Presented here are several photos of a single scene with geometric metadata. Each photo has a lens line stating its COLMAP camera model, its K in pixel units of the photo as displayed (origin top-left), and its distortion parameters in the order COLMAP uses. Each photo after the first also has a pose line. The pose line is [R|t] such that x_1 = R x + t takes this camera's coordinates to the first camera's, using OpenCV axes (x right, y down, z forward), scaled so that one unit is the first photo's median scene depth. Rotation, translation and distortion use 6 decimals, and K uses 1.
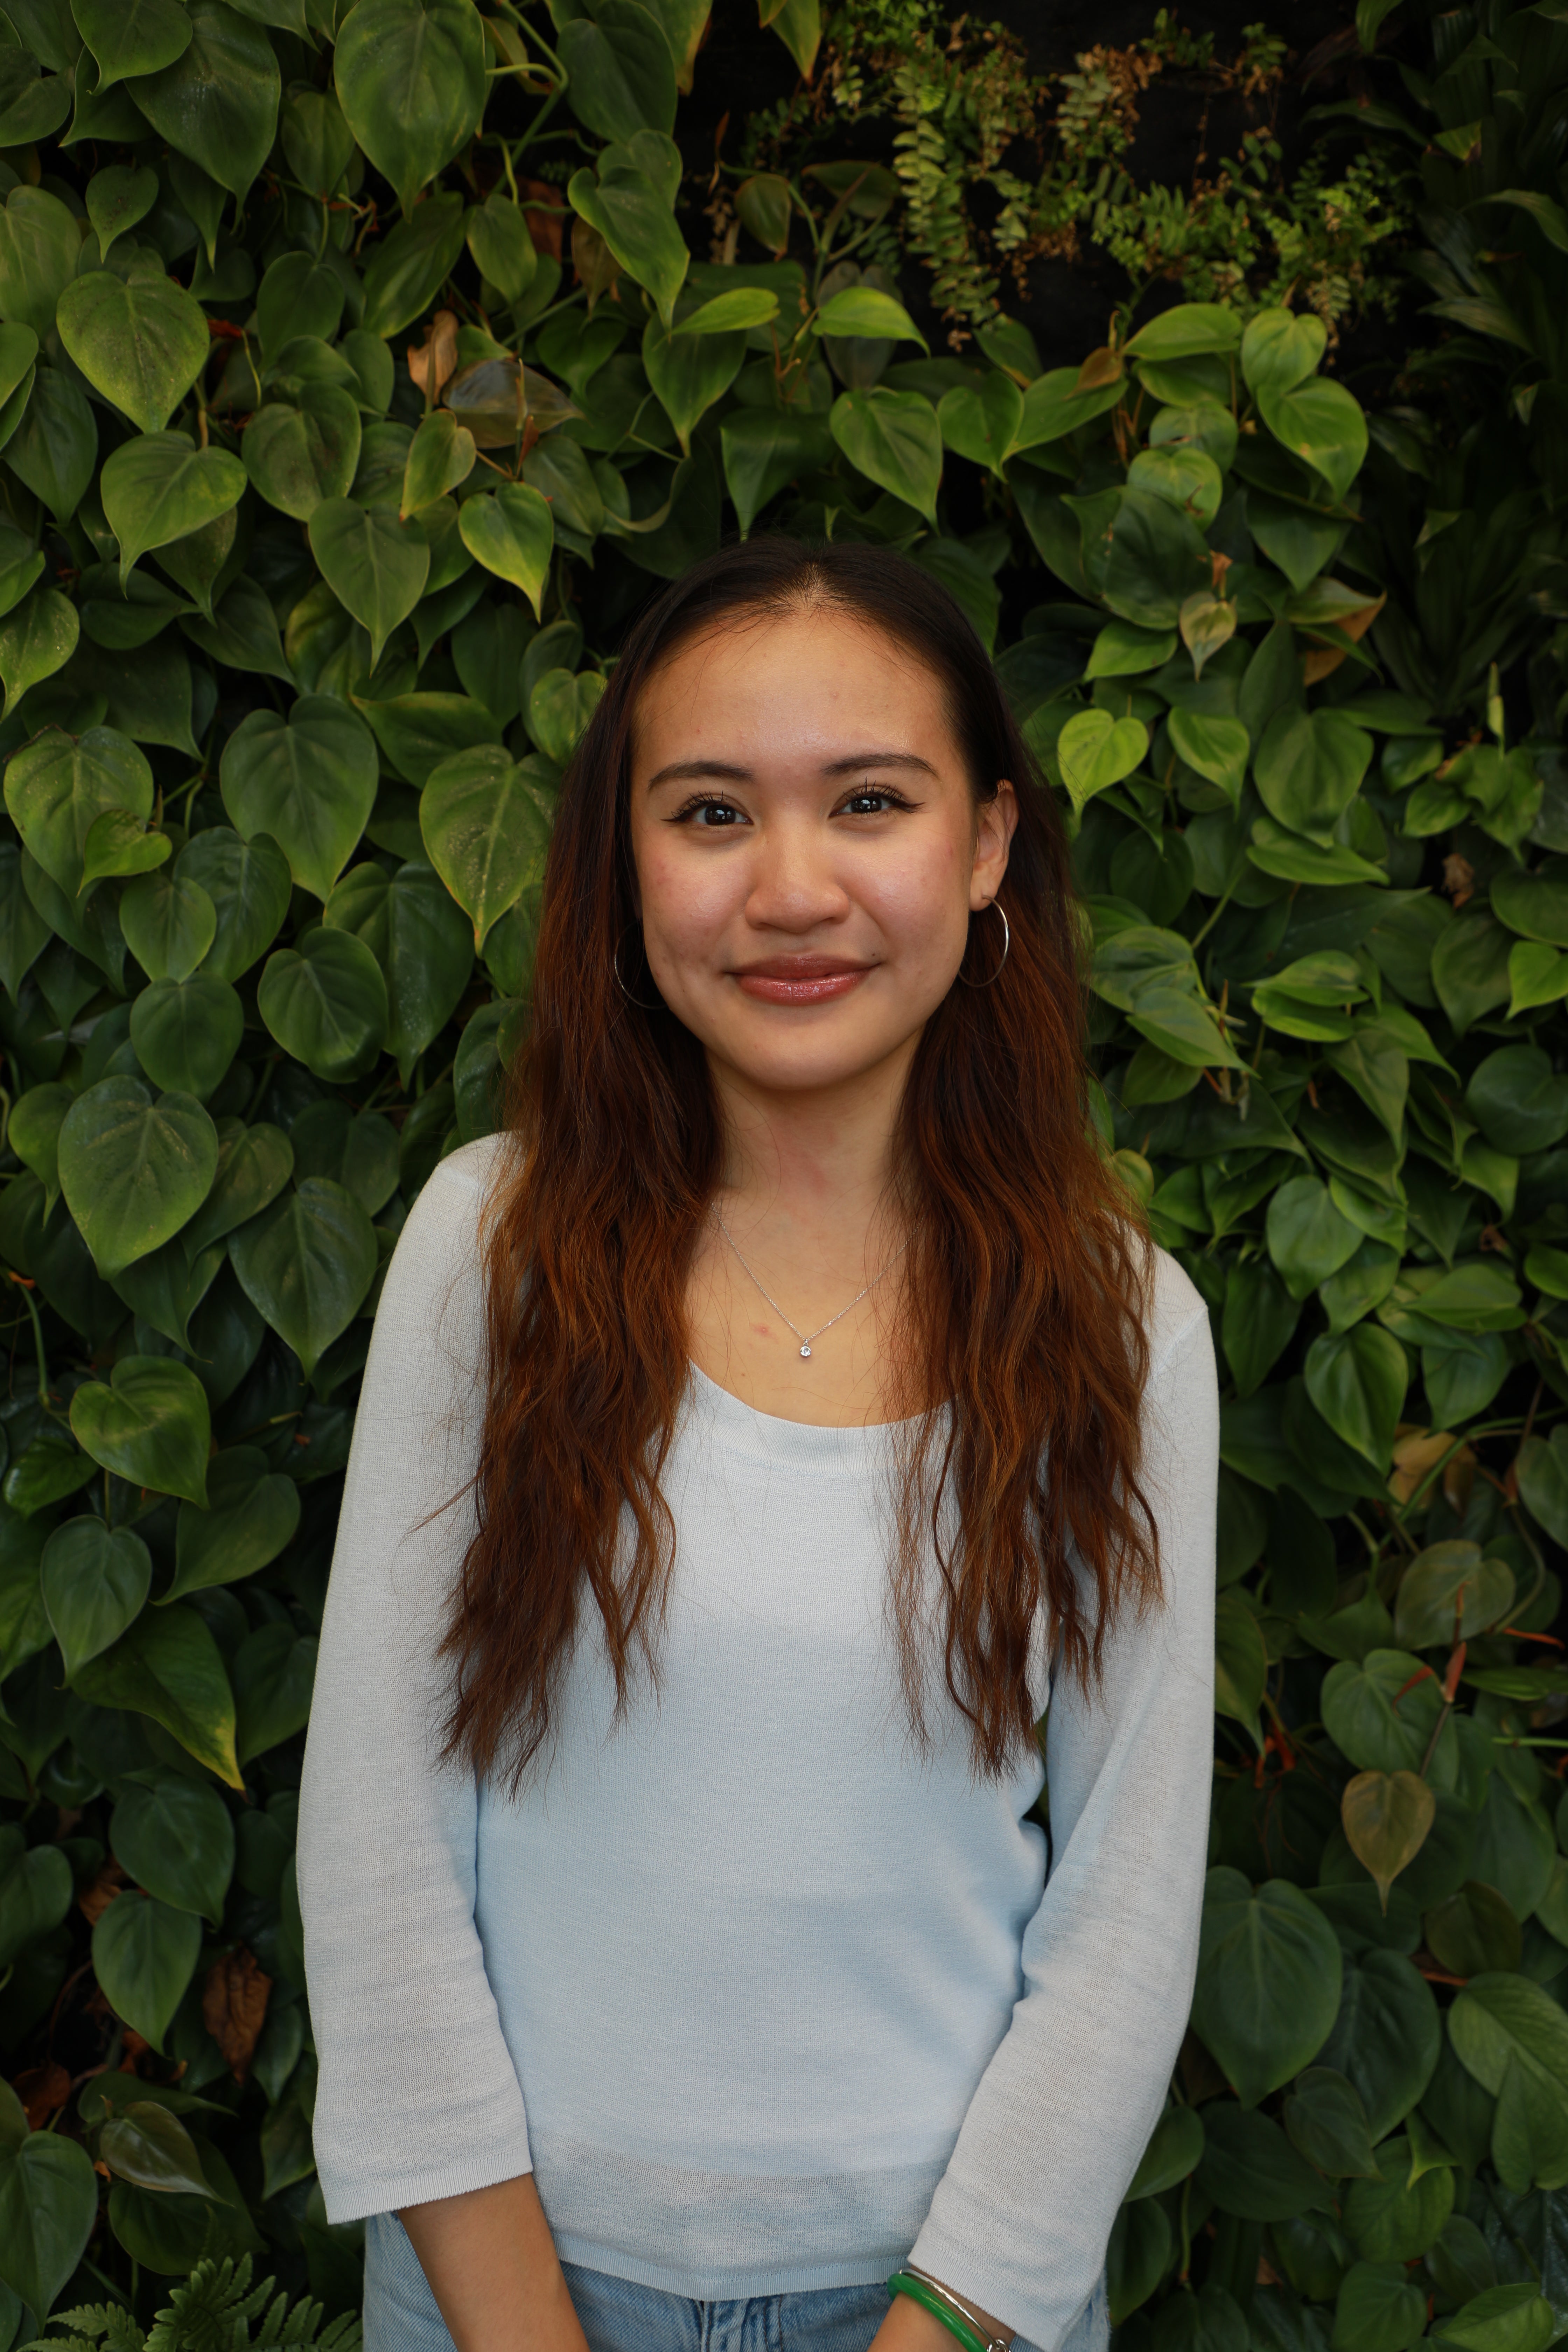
lens RADIAL K [[2550.4, 0, 761.6], [0, 2550.4, 1178.2], [0, 0, 1]] dist [0.089676, 0.000000]
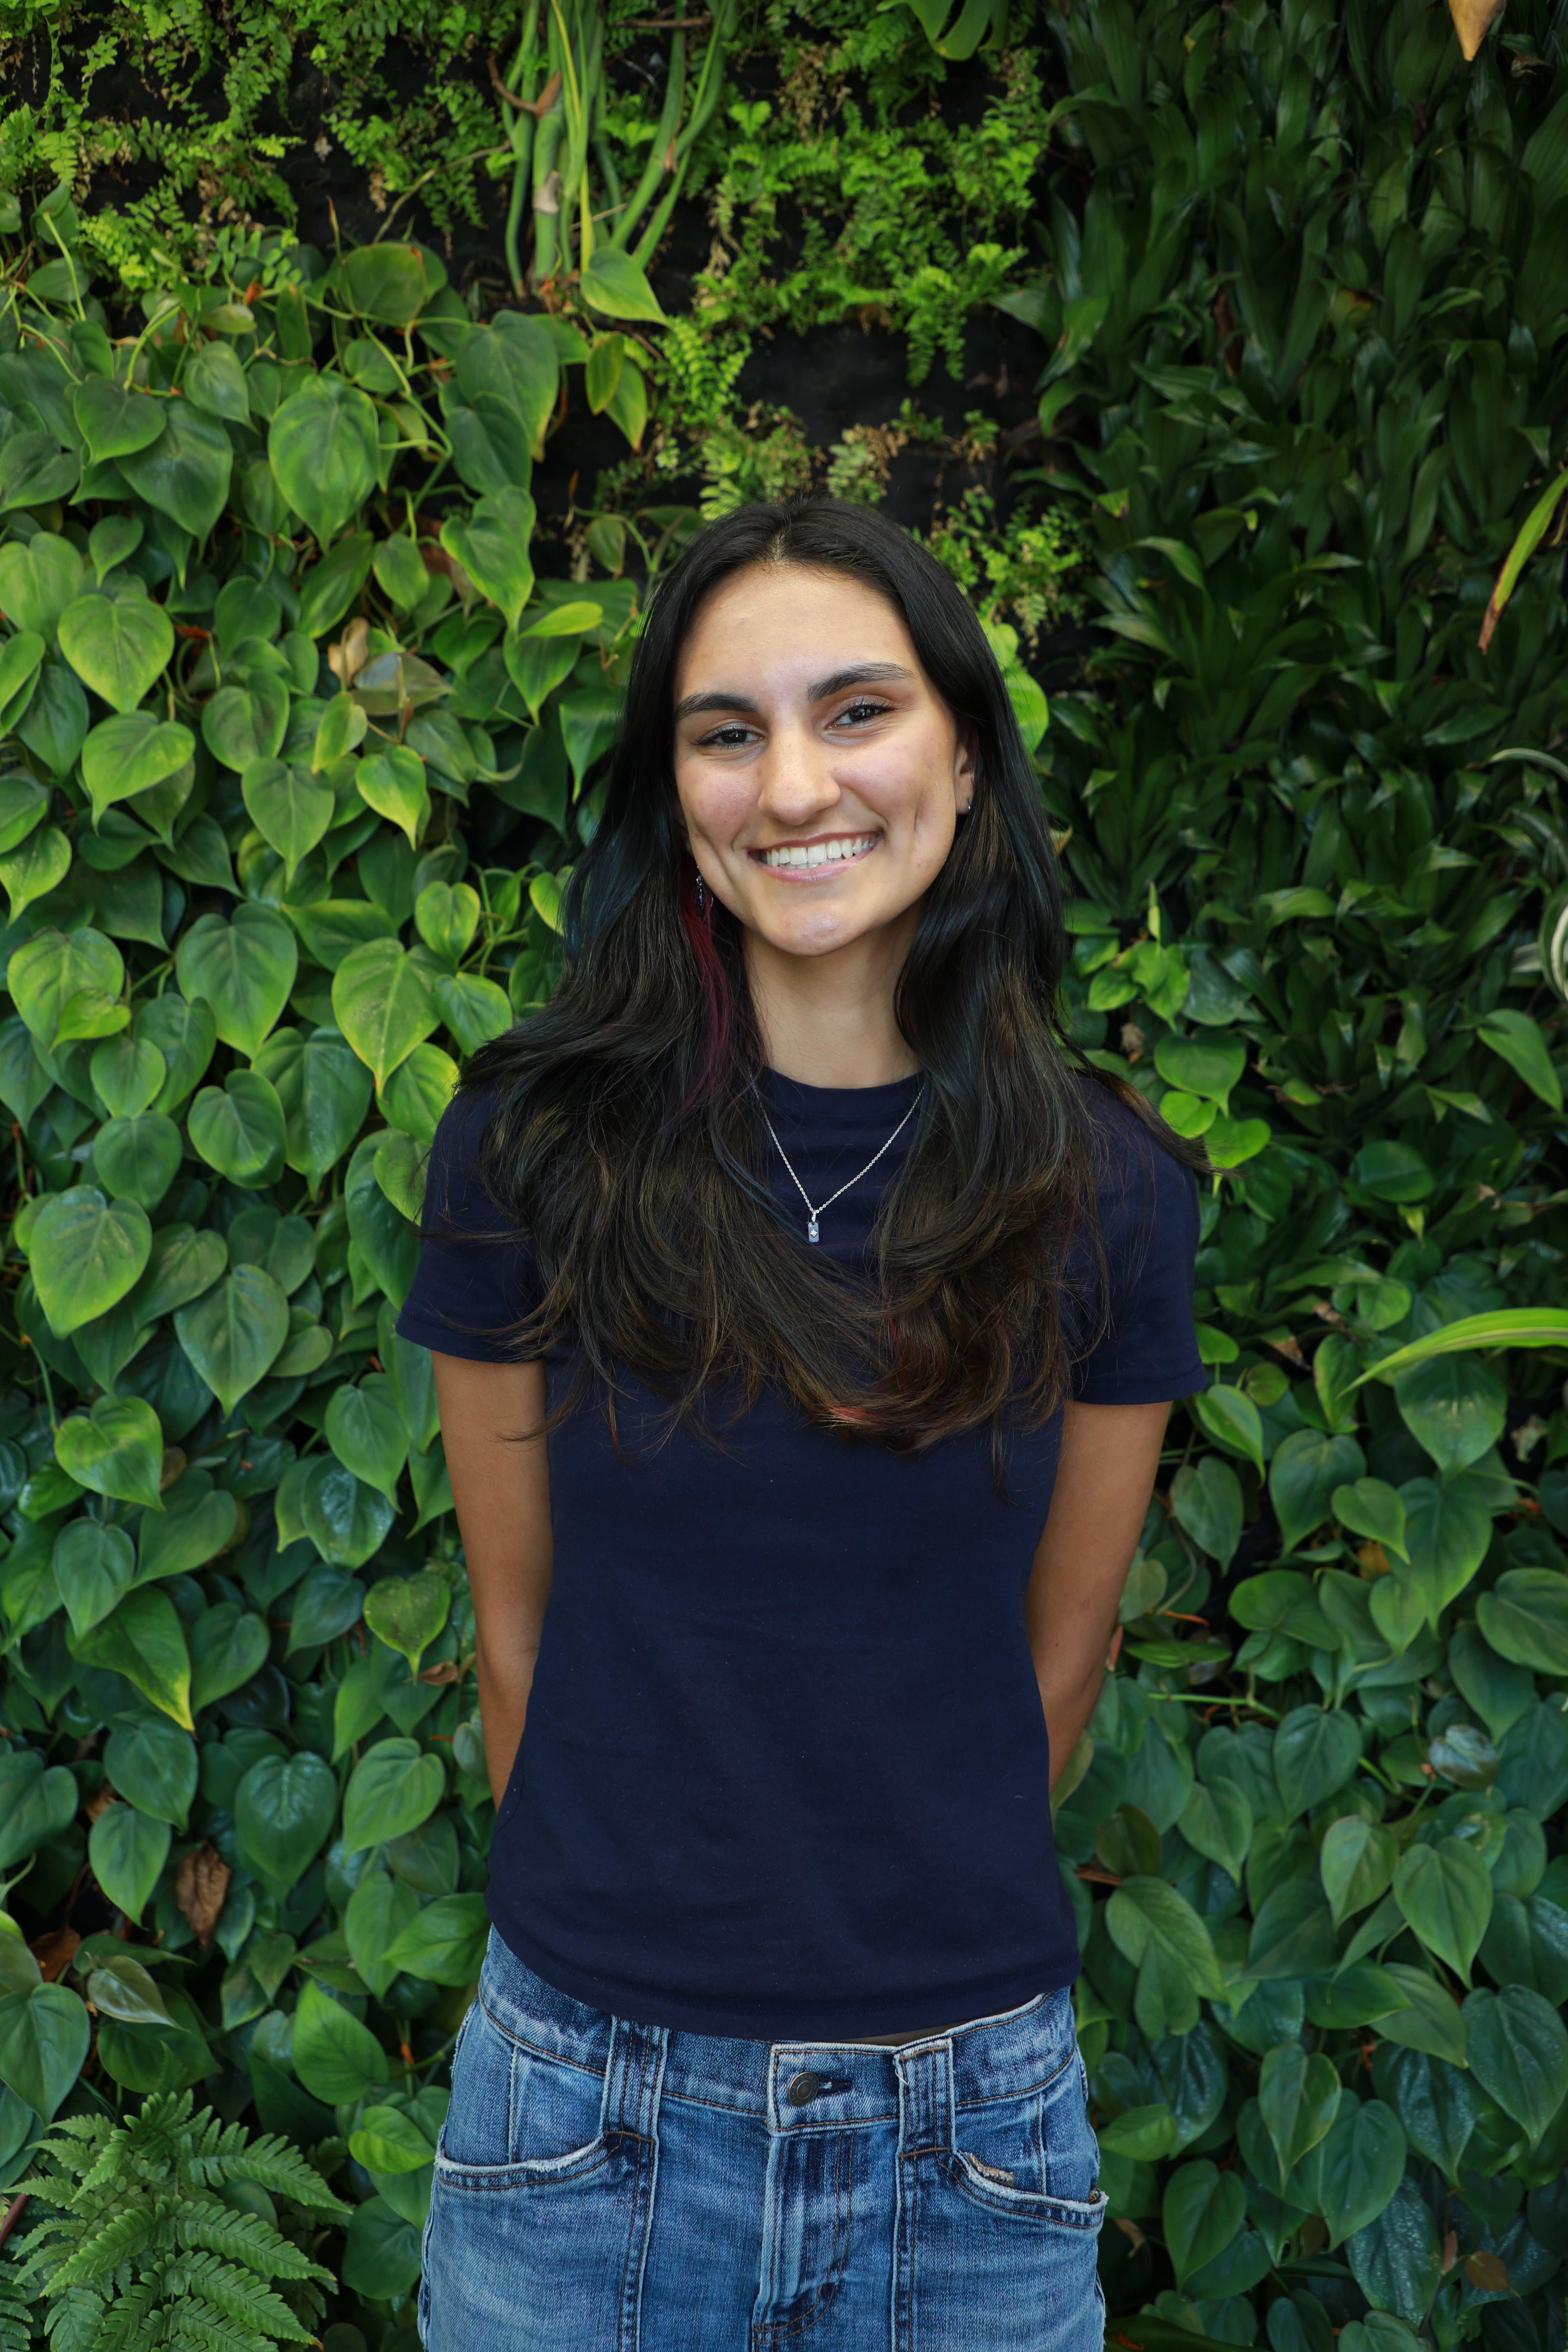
lens RADIAL K [[1948.0, 0, 777.3], [0, 1948.0, 1170.9], [0, 0, 1]] dist [-0.013774, 0.029862]
pose [[0.999953, 0.006360, -0.007277, 0.099230], [-0.006502, 0.999786, -0.019634, -0.030197], [0.007151, 0.019681, 0.999781, -0.000016]]
